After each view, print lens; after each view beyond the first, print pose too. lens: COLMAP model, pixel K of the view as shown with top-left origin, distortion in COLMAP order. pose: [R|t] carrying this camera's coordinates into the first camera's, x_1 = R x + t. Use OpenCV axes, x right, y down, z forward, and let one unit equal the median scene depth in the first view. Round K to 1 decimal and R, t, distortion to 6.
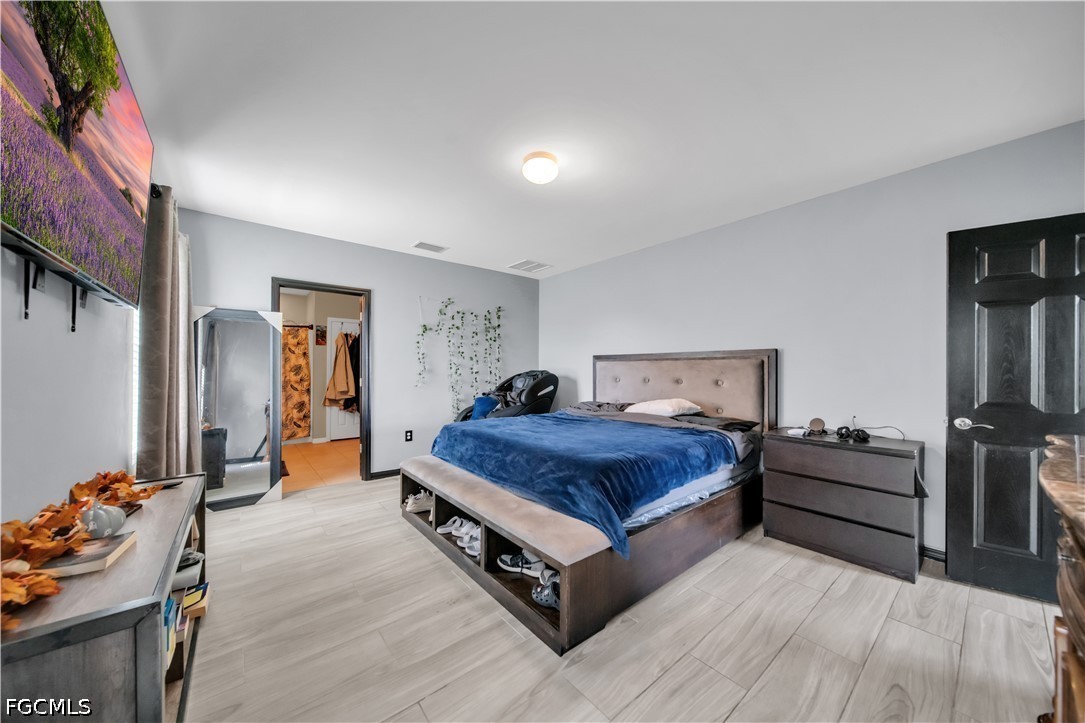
lens RADIAL K [[374.4, 0, 543.0], [0, 374.4, 367.8], [0, 0, 1]] dist [-0.001958, -0.000388]
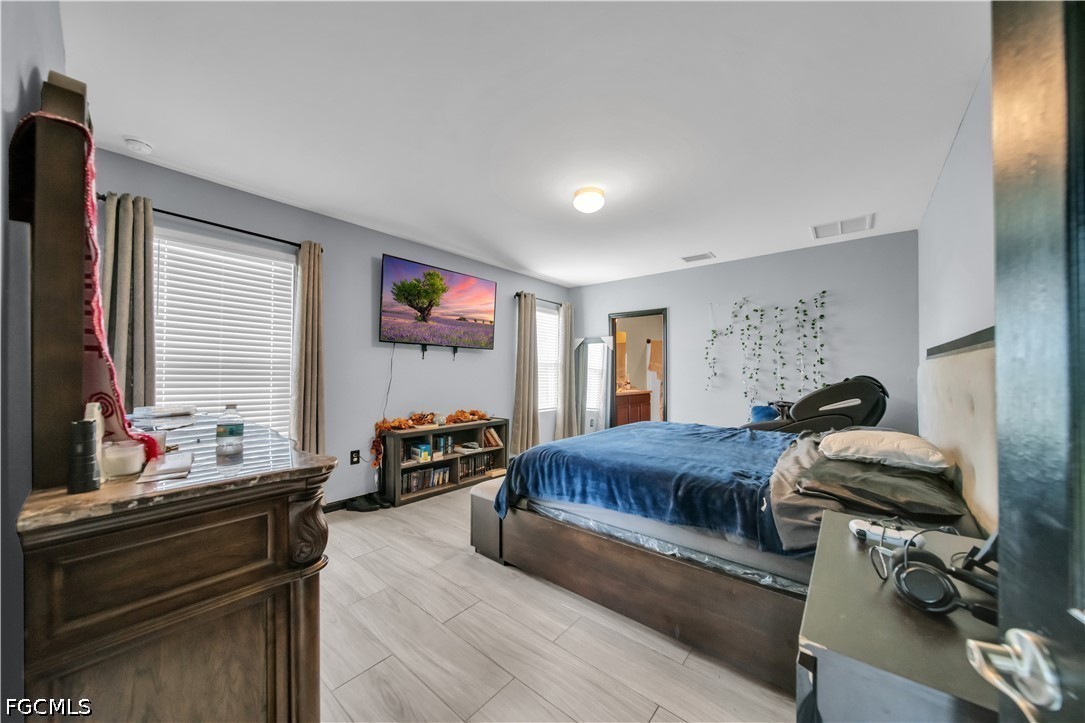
lens RADIAL K [[374.4, 0, 542.6], [0, 374.4, 369.1], [0, 0, 1]] dist [-0.001958, -0.000388]
pose [[0.184364, -0.010911, -0.982797, 0.434367], [0.000487, 0.999939, -0.011011, 0.001789], [0.982858, 0.001552, 0.184358, 0.254134]]
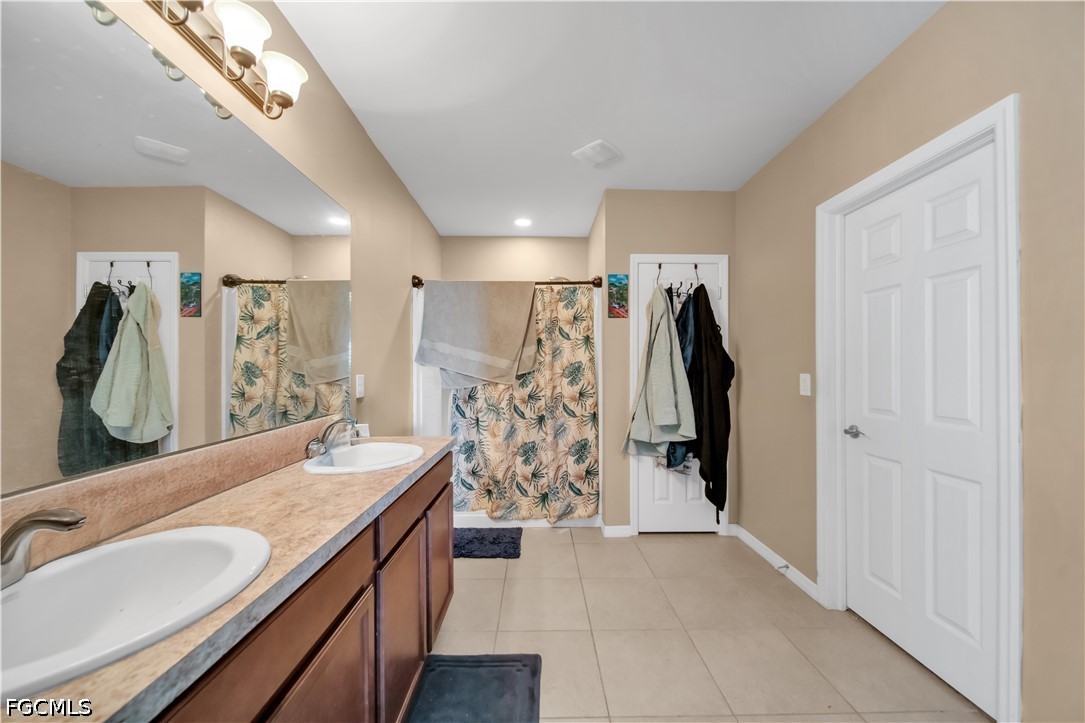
lens RADIAL K [[374.4, 0, 541.7], [0, 374.4, 365.1], [0, 0, 1]] dist [-0.001958, -0.000388]
pose [[0.774904, -0.010295, -0.631995, -0.387858], [0.008838, 0.999946, -0.005453, -0.002711], [0.632017, -0.001360, 0.774953, 0.604668]]
